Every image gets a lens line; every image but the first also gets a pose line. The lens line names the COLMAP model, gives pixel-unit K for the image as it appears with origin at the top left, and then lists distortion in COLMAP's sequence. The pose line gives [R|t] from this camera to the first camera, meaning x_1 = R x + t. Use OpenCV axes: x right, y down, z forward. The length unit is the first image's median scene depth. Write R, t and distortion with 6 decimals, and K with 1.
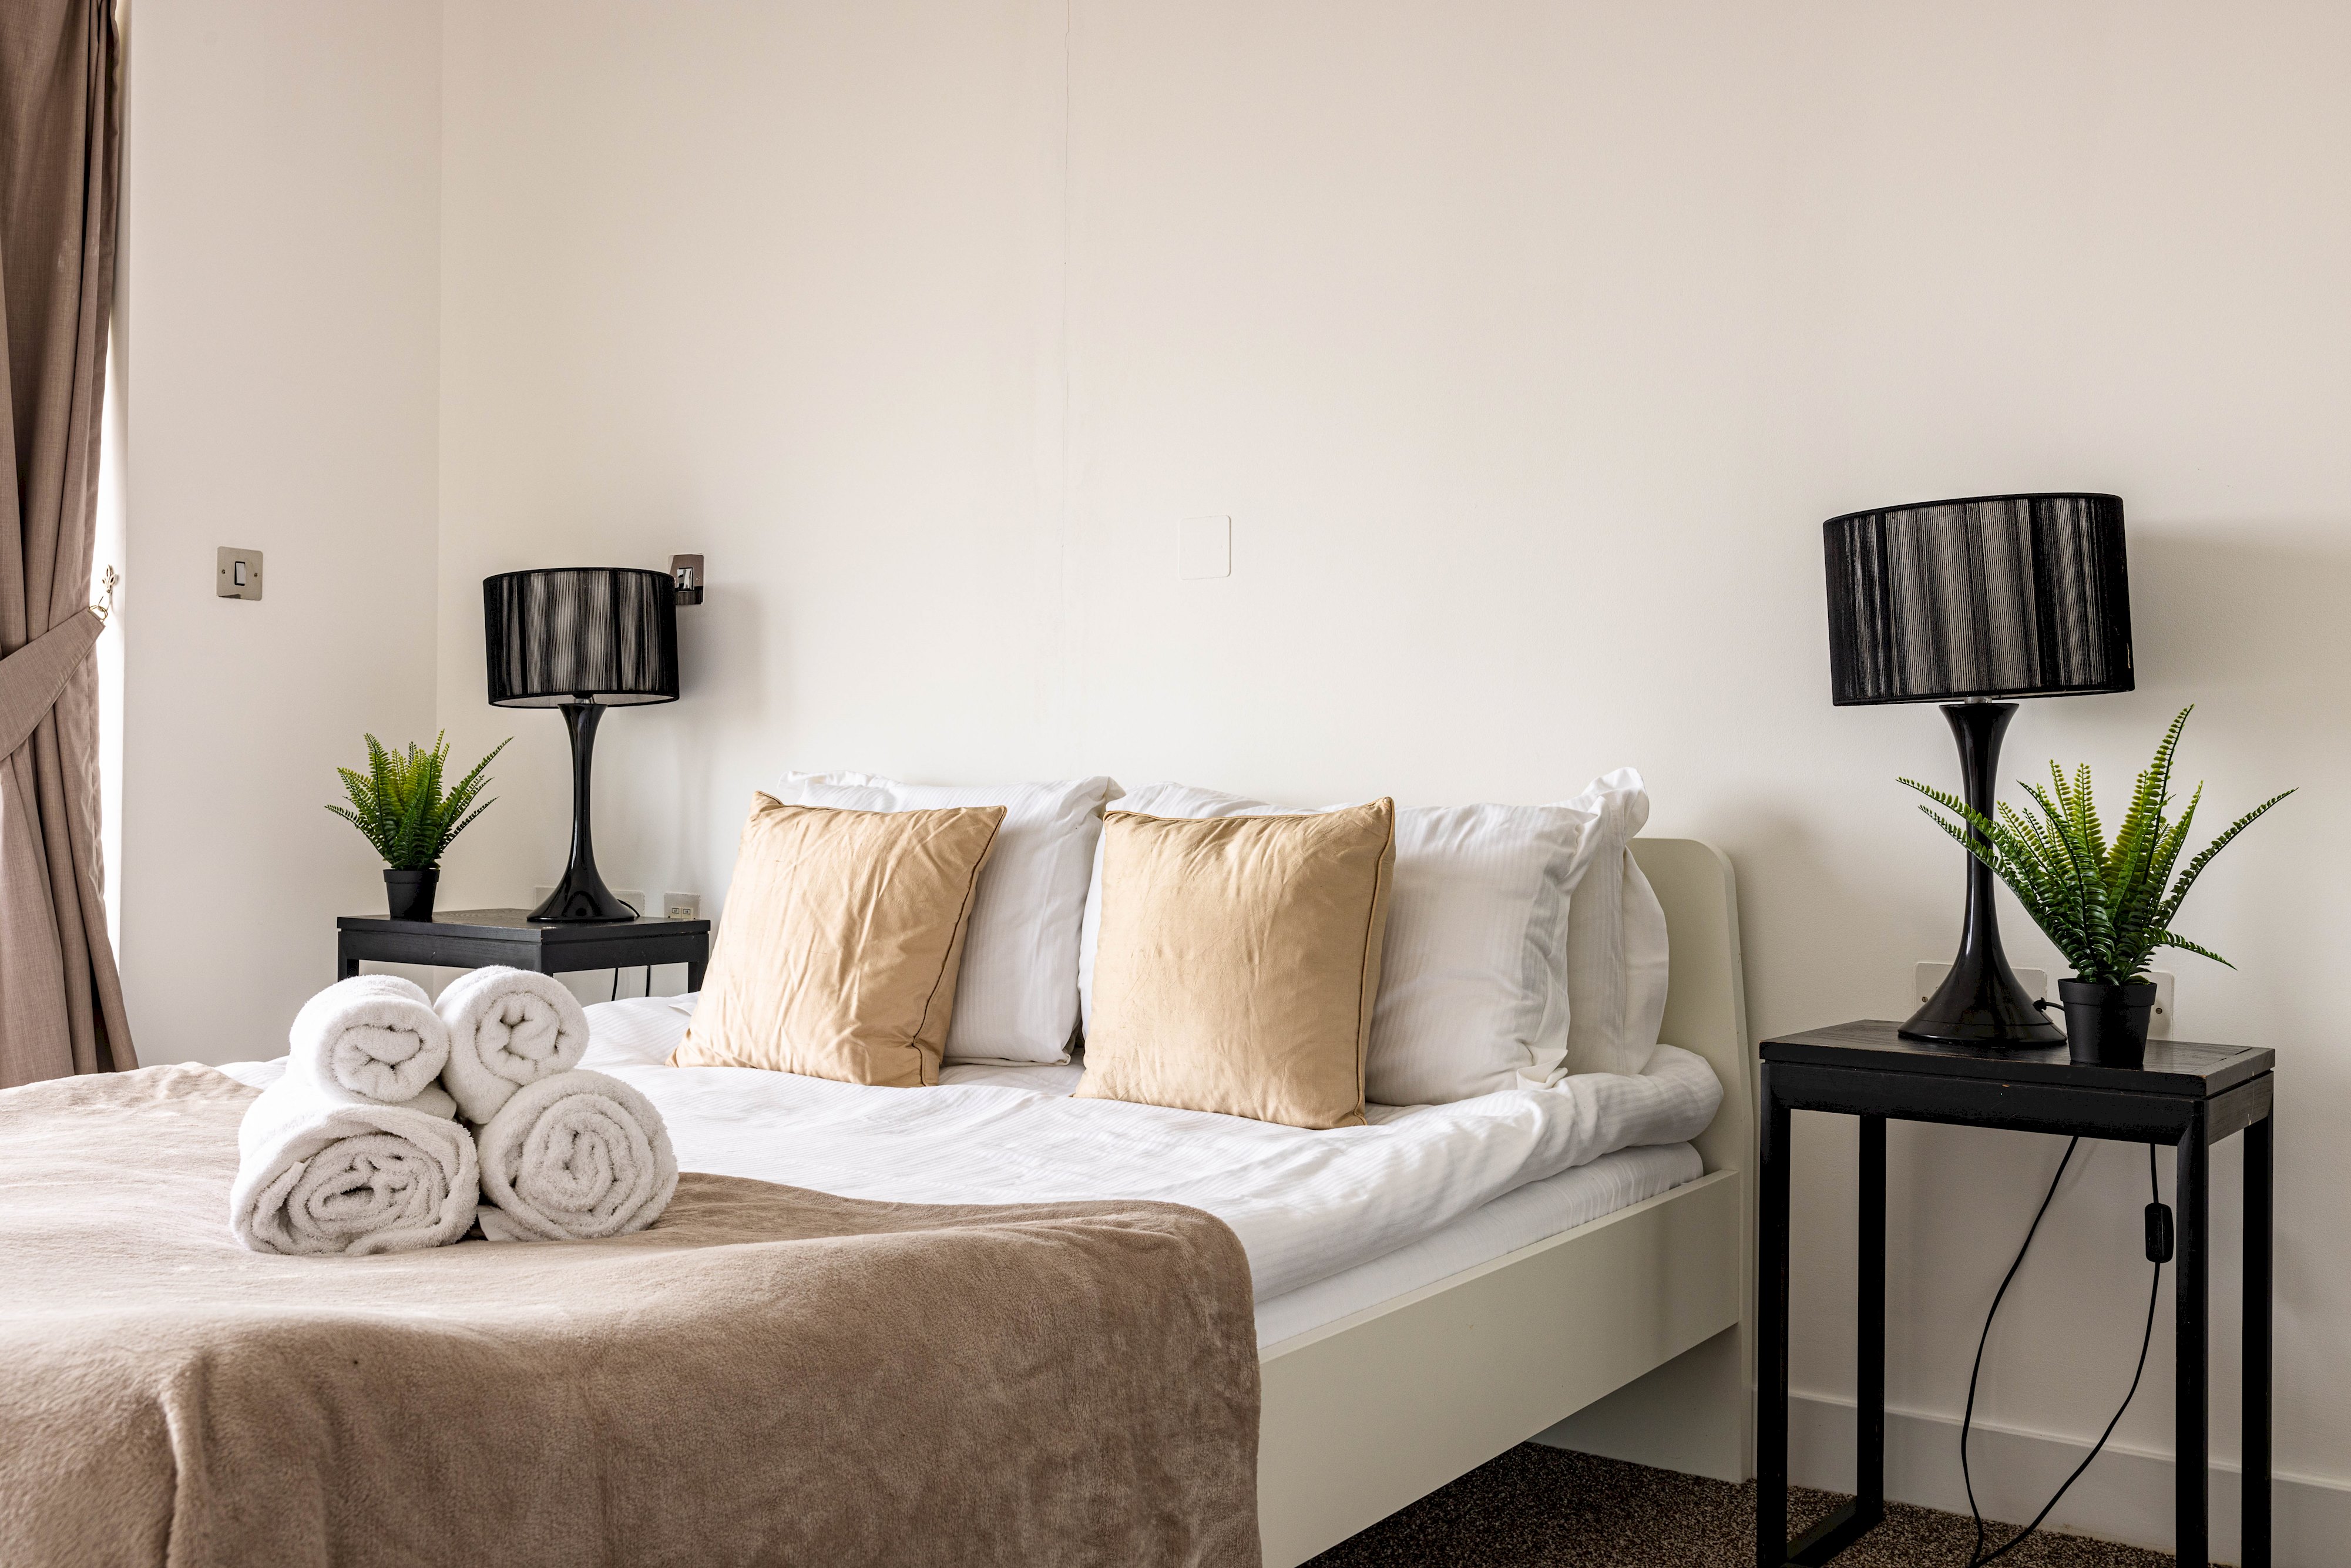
lens RADIAL K [[2411.3, 0, 1357.2], [0, 2411.3, 709.5], [0, 0, 1]] dist [-0.003621, 0.003077]
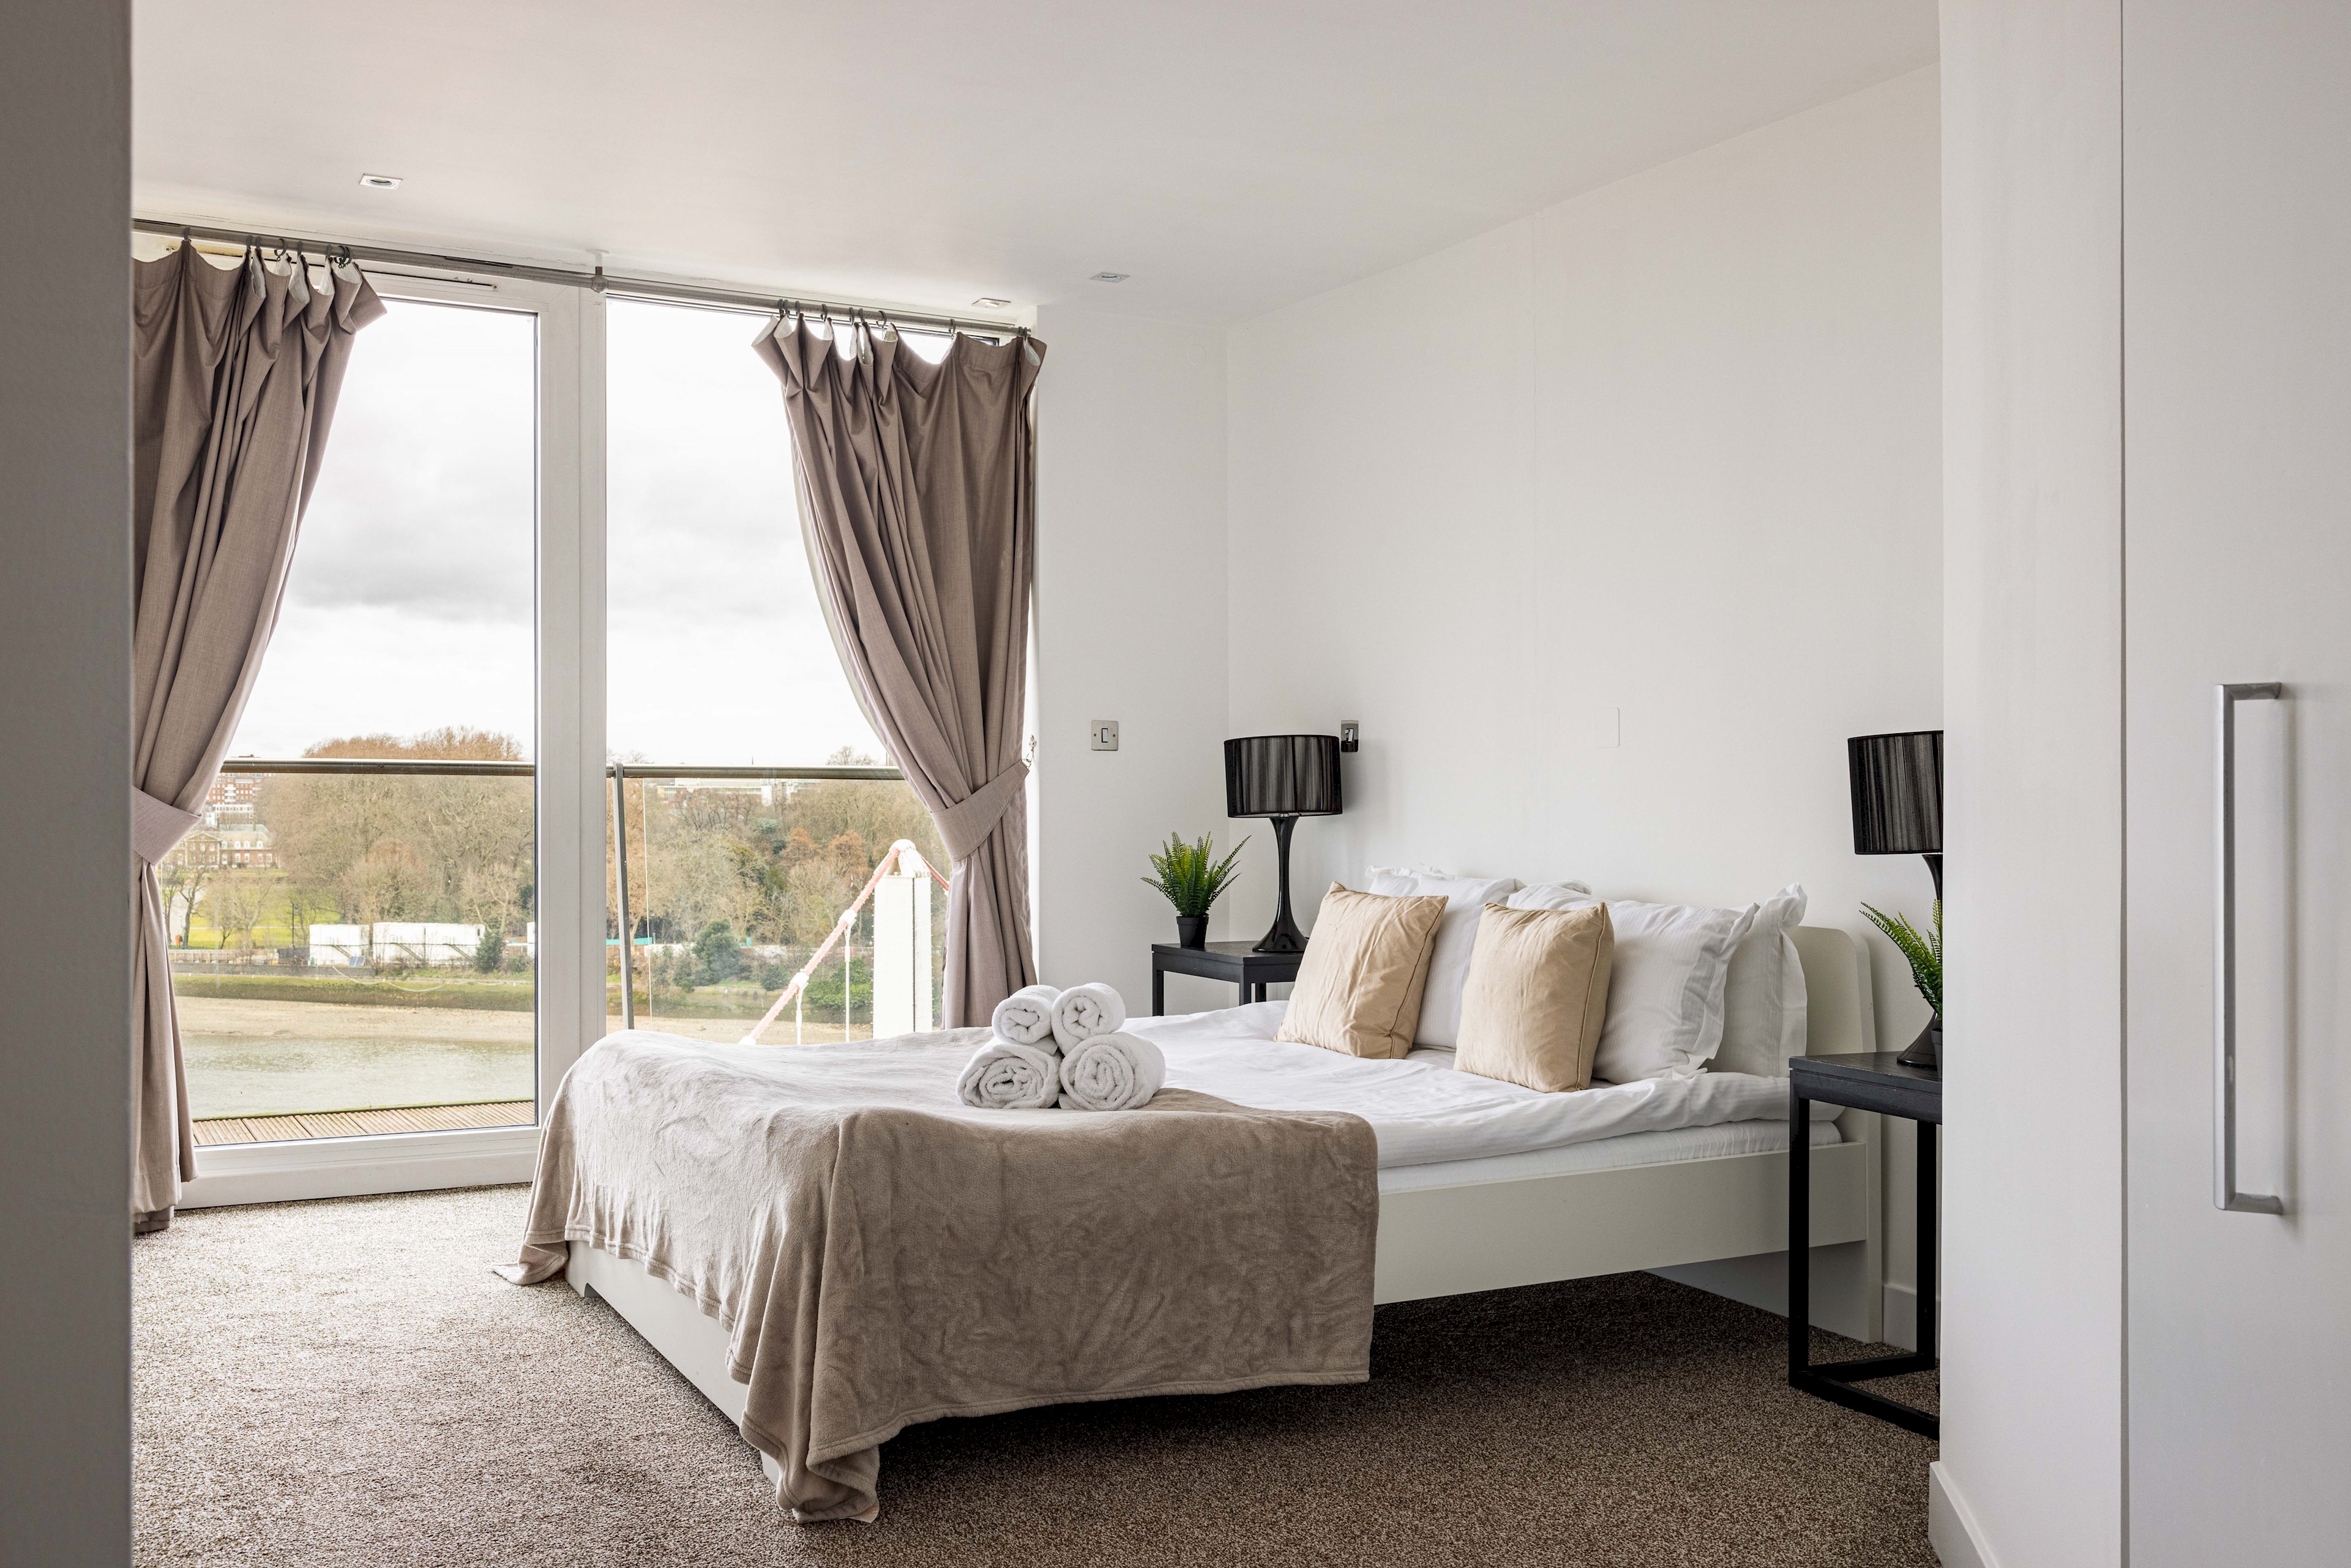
lens RADIAL K [[2140.3, 0, 1175.5], [0, 2140.3, 784.0], [0, 0, 1]] dist [-0.017252, -0.009242]
pose [[0.882175, -0.003176, -0.470912, 0.450006], [0.011023, 0.999843, 0.013906, -0.070166], [0.470793, -0.017458, 0.882071, -0.460400]]
